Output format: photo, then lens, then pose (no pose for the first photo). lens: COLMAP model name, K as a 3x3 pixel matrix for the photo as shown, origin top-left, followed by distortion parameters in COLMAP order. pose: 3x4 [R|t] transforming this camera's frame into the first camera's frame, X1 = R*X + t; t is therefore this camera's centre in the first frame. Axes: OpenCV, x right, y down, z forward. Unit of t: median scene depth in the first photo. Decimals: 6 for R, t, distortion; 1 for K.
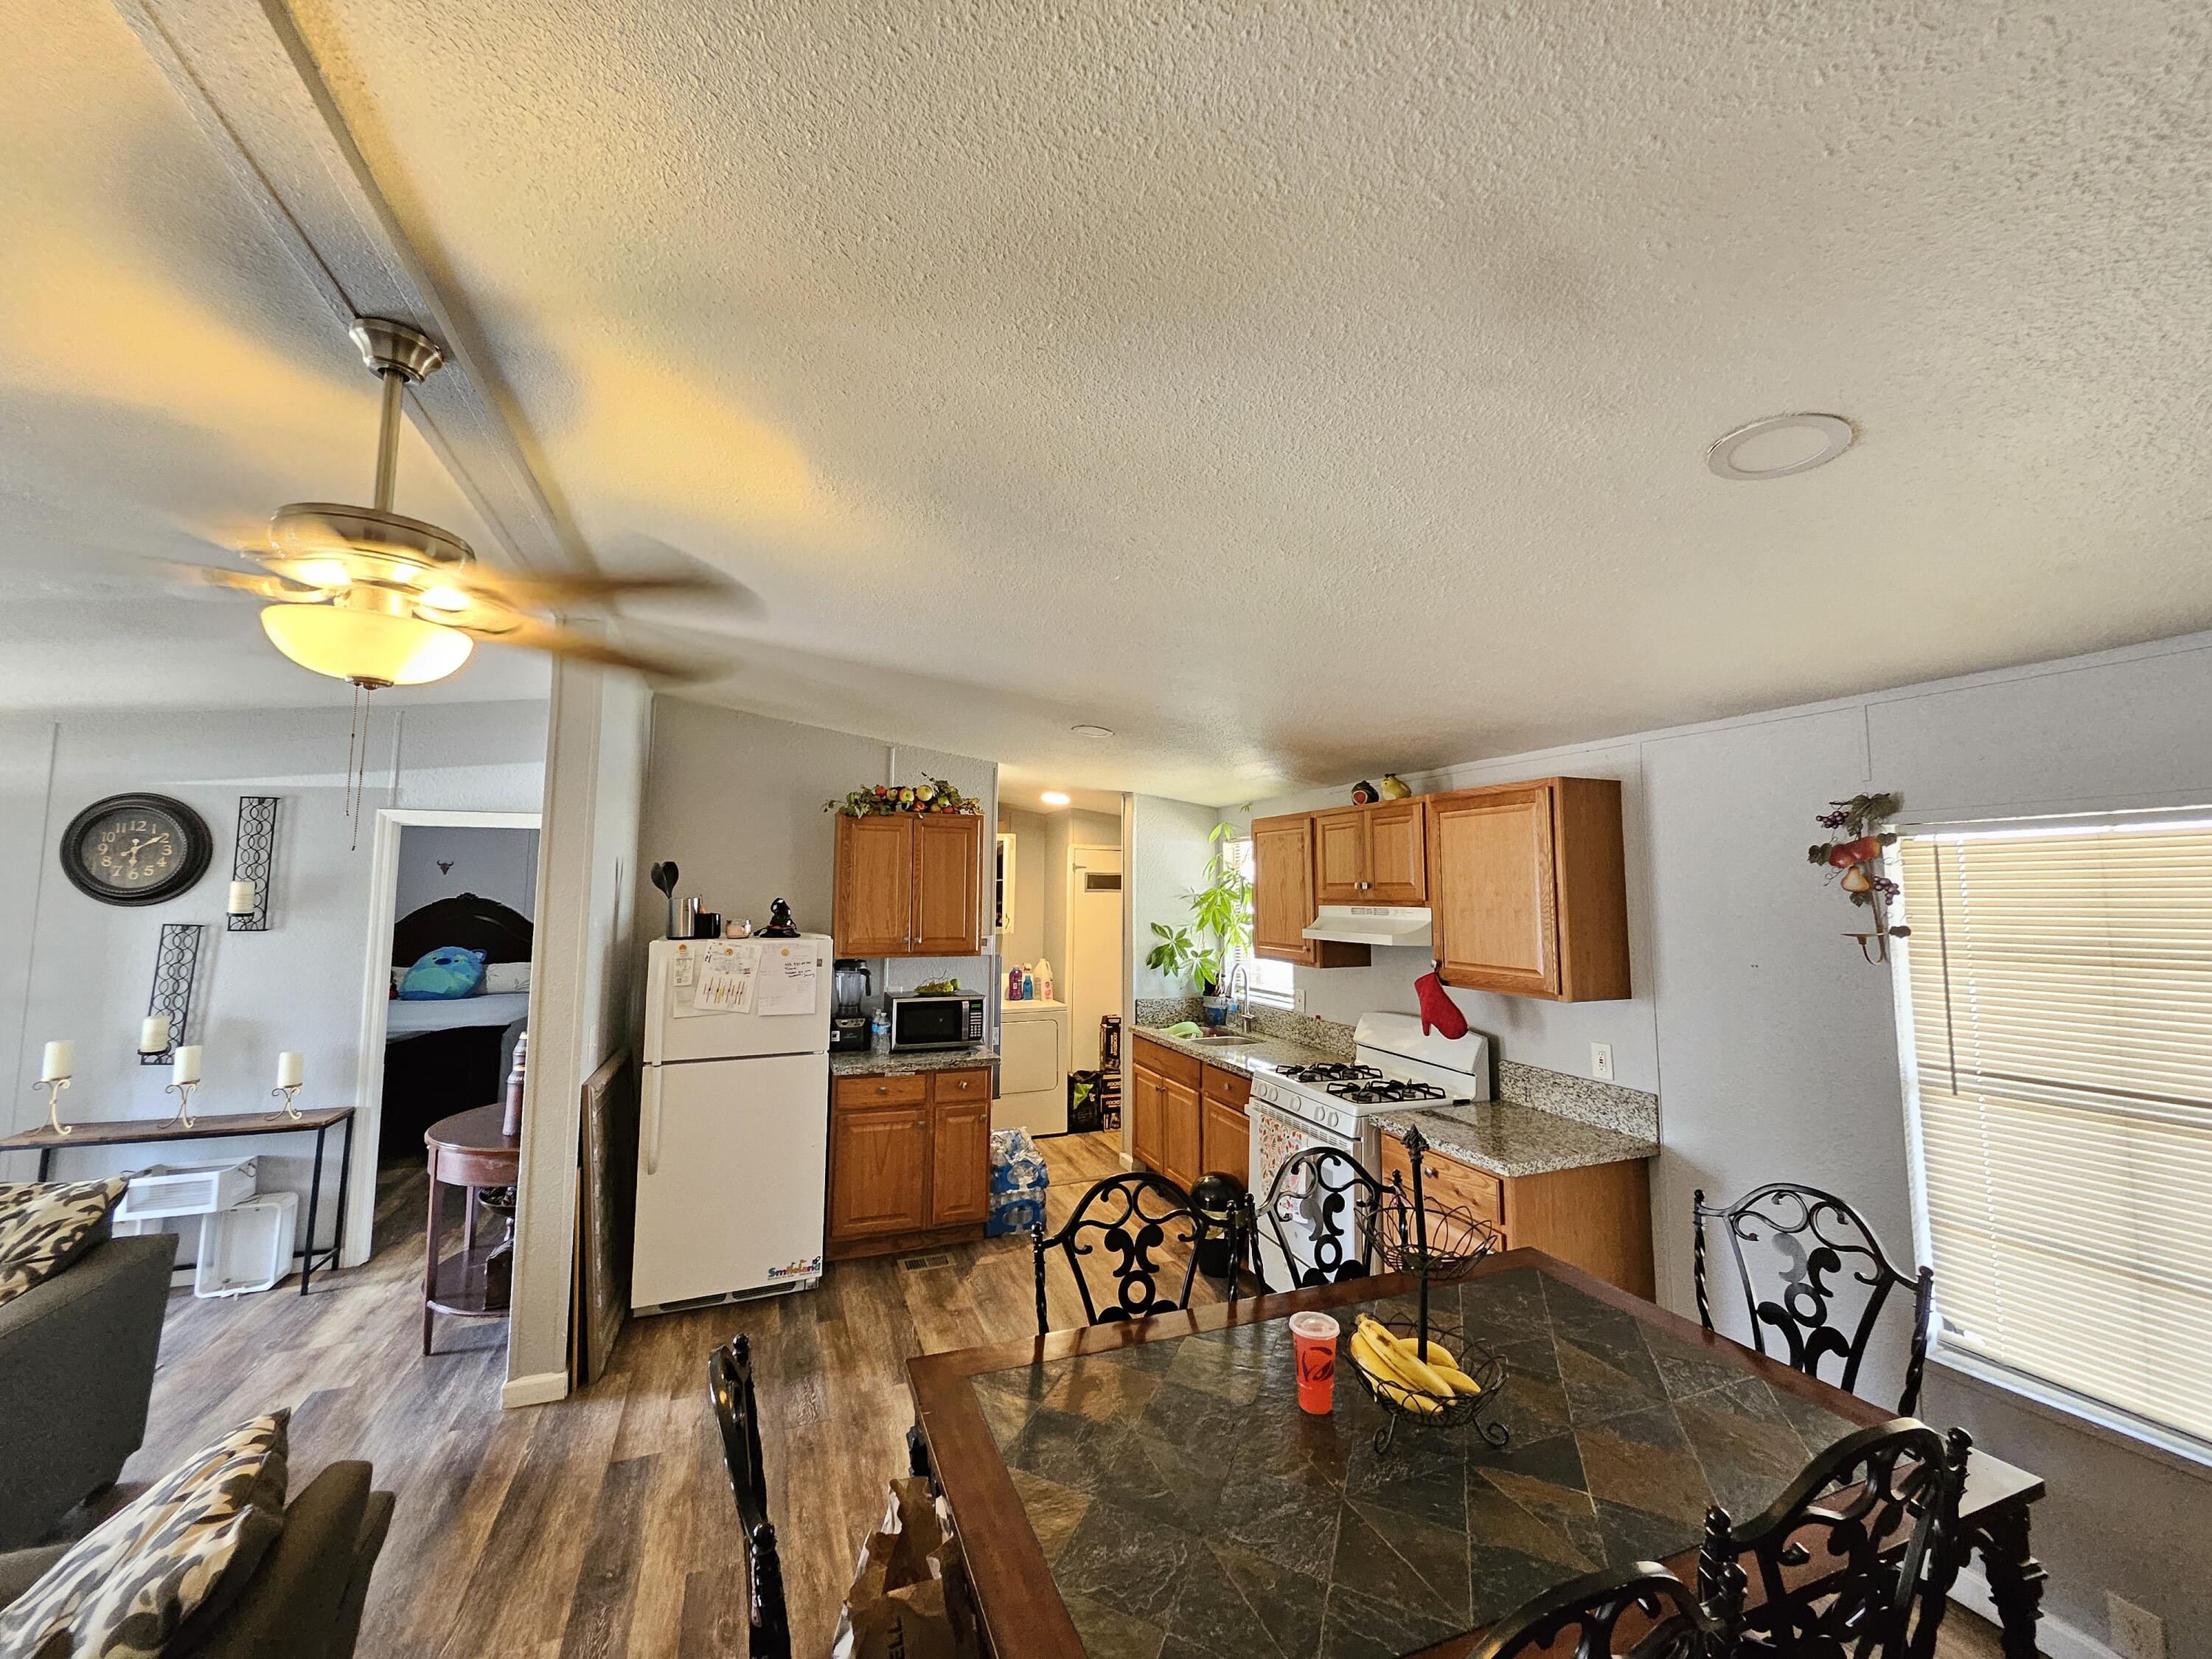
lens RADIAL K [[870.8, 0, 1102.1], [0, 870.8, 813.4], [0, 0, 1]] dist [0.006606, -0.002441]
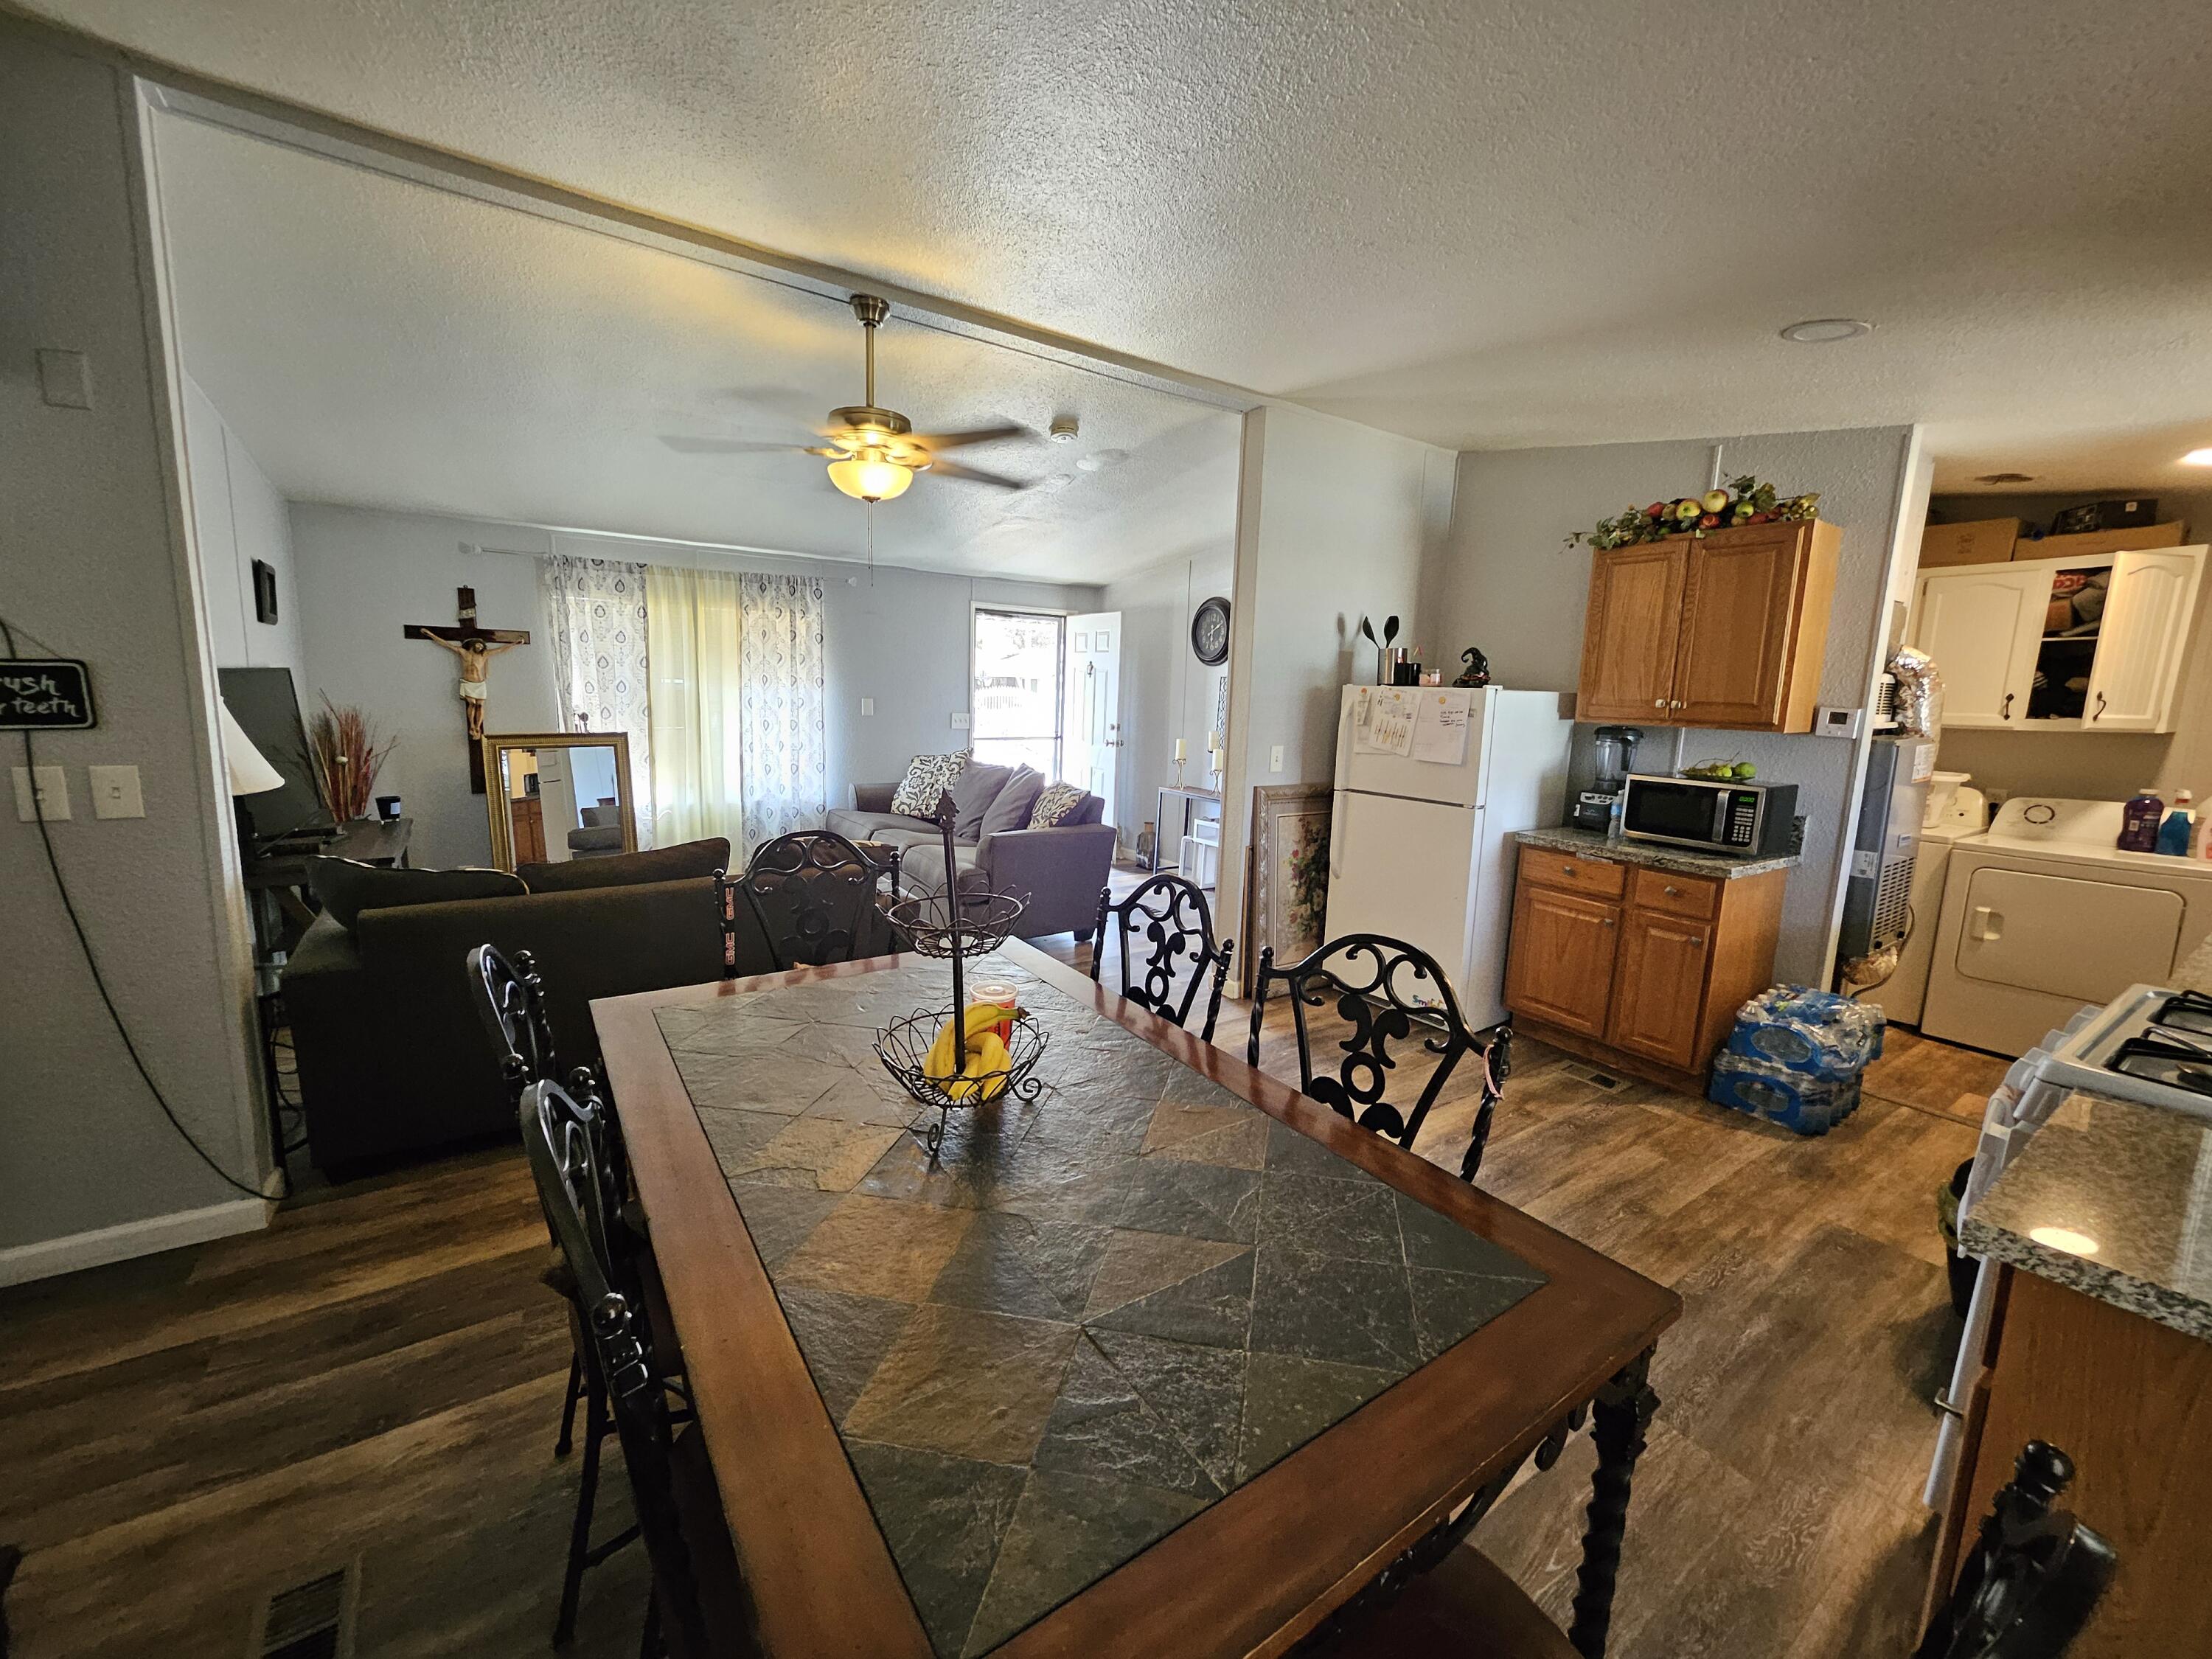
lens RADIAL K [[870.8, 0, 1092.5], [0, 870.8, 815.6], [0, 0, 1]] dist [0.006606, -0.002441]
pose [[0.220310, 0.147578, -0.964201, 0.528063], [0.057765, 0.984780, 0.163926, 0.107182], [0.973718, -0.091811, 0.208432, 0.412844]]
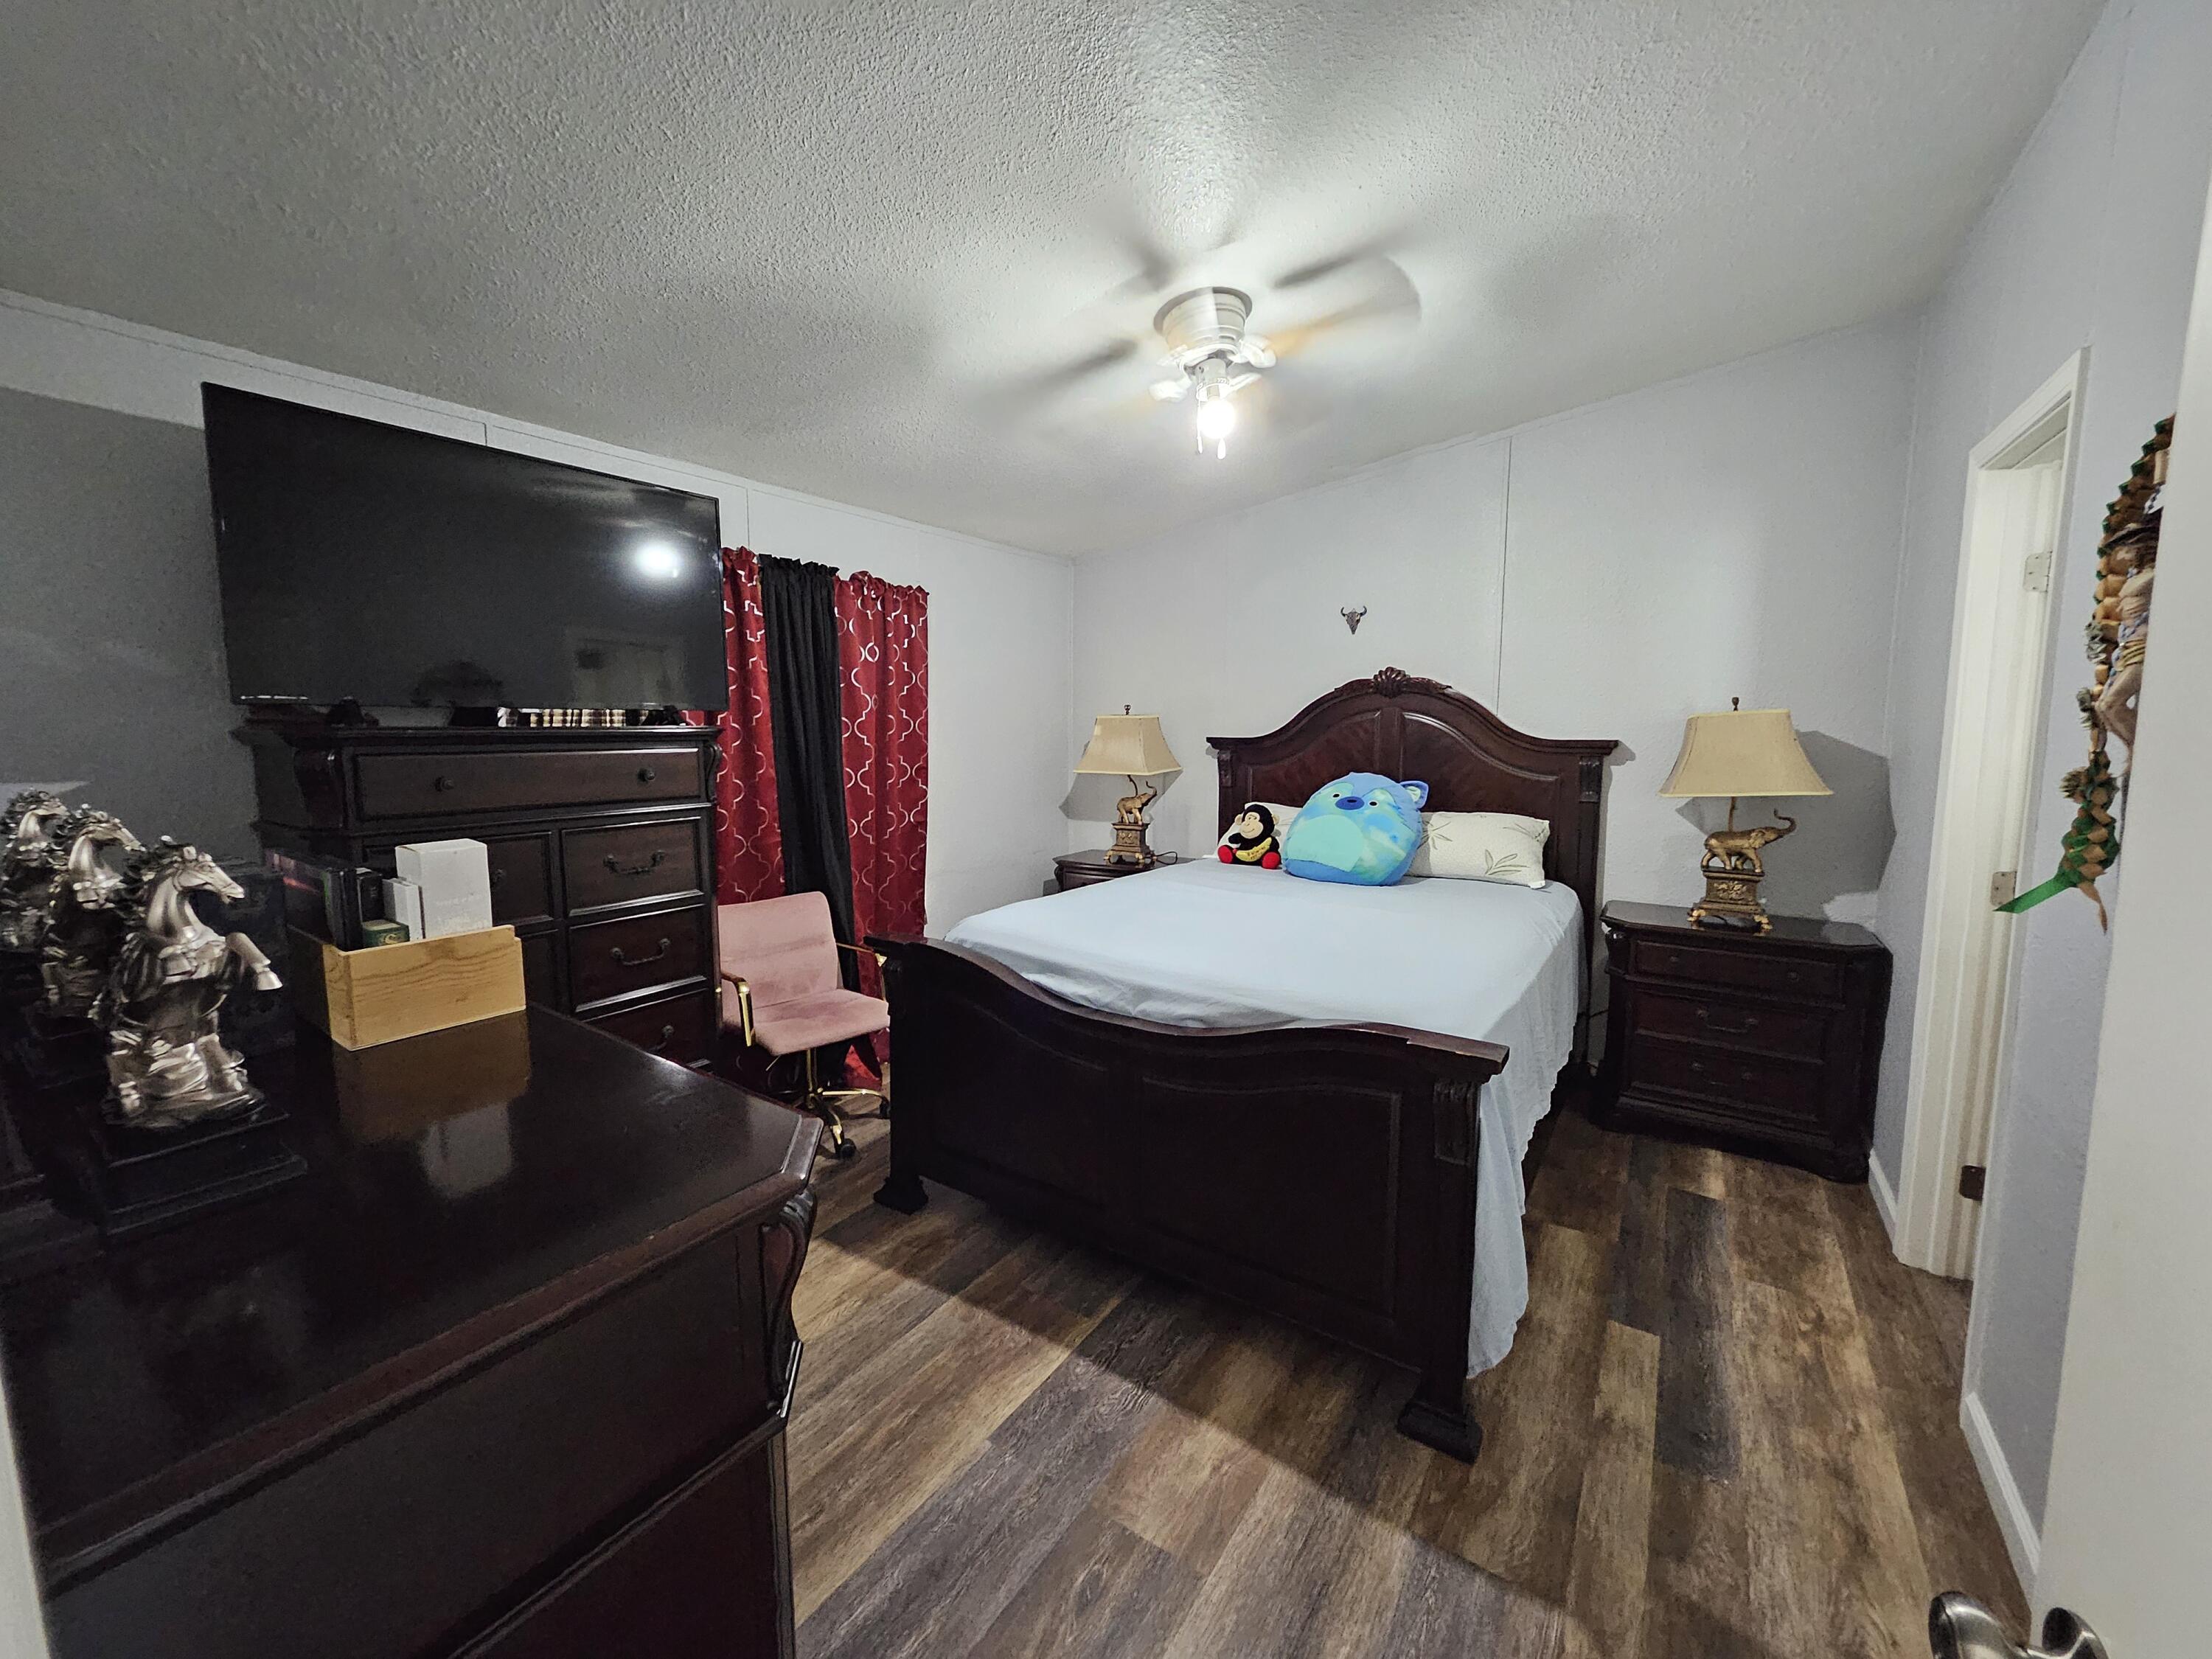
lens RADIAL K [[870.8, 0, 1100.4], [0, 870.8, 829.2], [0, 0, 1]] dist [0.006606, -0.002441]
pose [[0.566578, 0.083195, -0.819798, -0.833793], [0.081522, 0.984350, 0.156236, 0.185784], [0.819966, -0.155351, 0.550928, 1.183314]]
